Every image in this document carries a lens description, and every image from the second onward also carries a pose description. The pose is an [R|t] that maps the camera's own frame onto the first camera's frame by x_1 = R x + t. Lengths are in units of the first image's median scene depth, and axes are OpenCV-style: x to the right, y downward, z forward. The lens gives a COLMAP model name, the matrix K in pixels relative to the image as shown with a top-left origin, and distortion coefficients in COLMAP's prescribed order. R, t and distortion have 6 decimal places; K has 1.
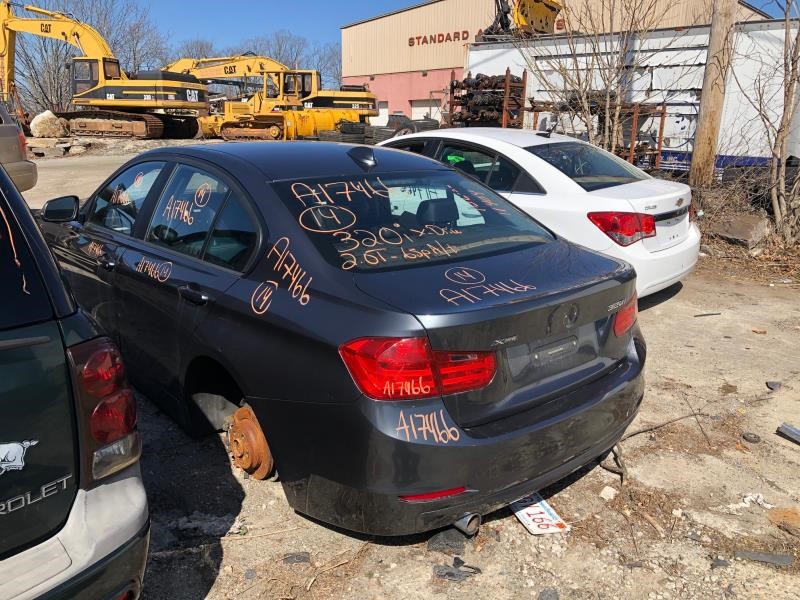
lens RADIAL K [[657.7, 0, 402.4], [0, 657.7, 302.8], [0, 0, 1]] dist [-0.000429, 0.010566]
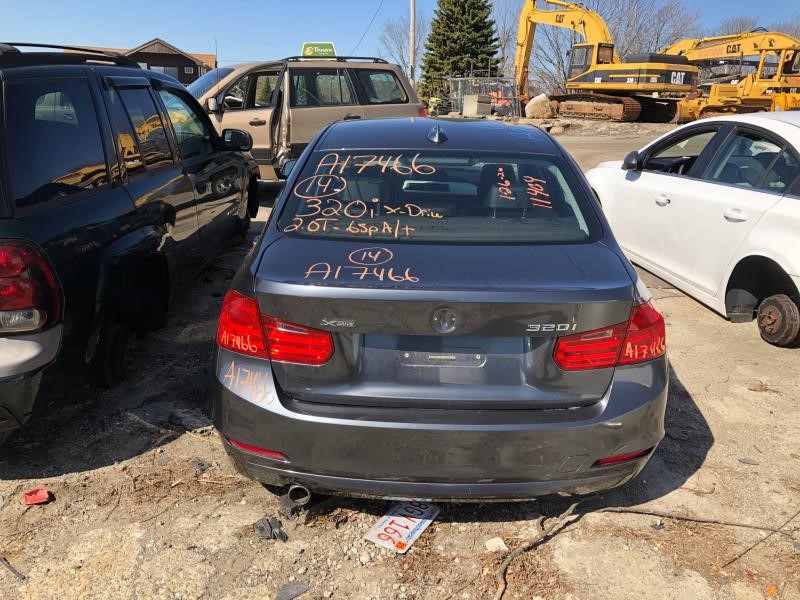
lens RADIAL K [[657.7, 0, 400.2], [0, 657.7, 294.2], [0, 0, 1]] dist [-0.000429, 0.010566]
pose [[0.739731, 0.195397, -0.643909, 0.063046], [-0.188333, 0.978788, 0.080658, -0.006120], [0.646010, 0.061604, 0.760839, 0.023887]]
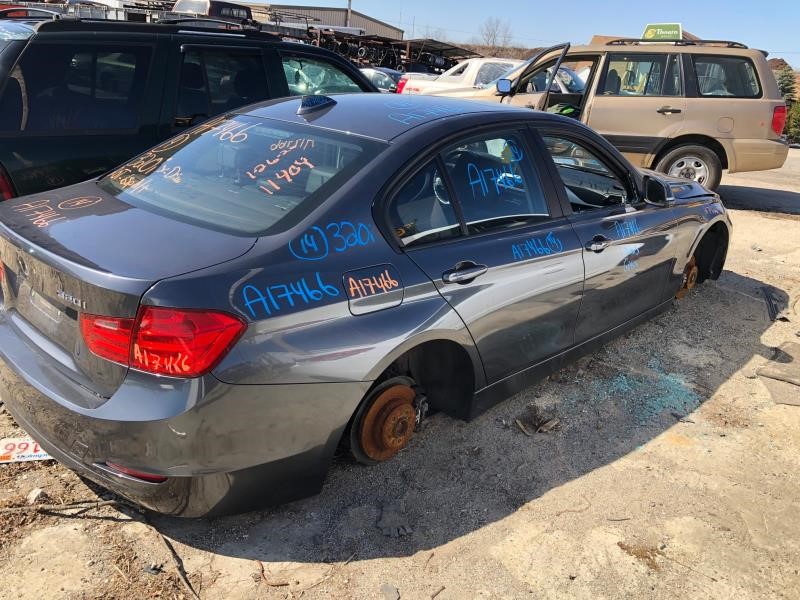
lens RADIAL K [[657.7, 0, 398.8], [0, 657.7, 303.6], [0, 0, 1]] dist [-0.000429, 0.010566]
pose [[0.073190, 0.331665, -0.940554, 0.096277], [-0.322027, 0.900427, 0.292456, -0.030257], [0.943897, 0.281478, 0.172707, 0.110012]]
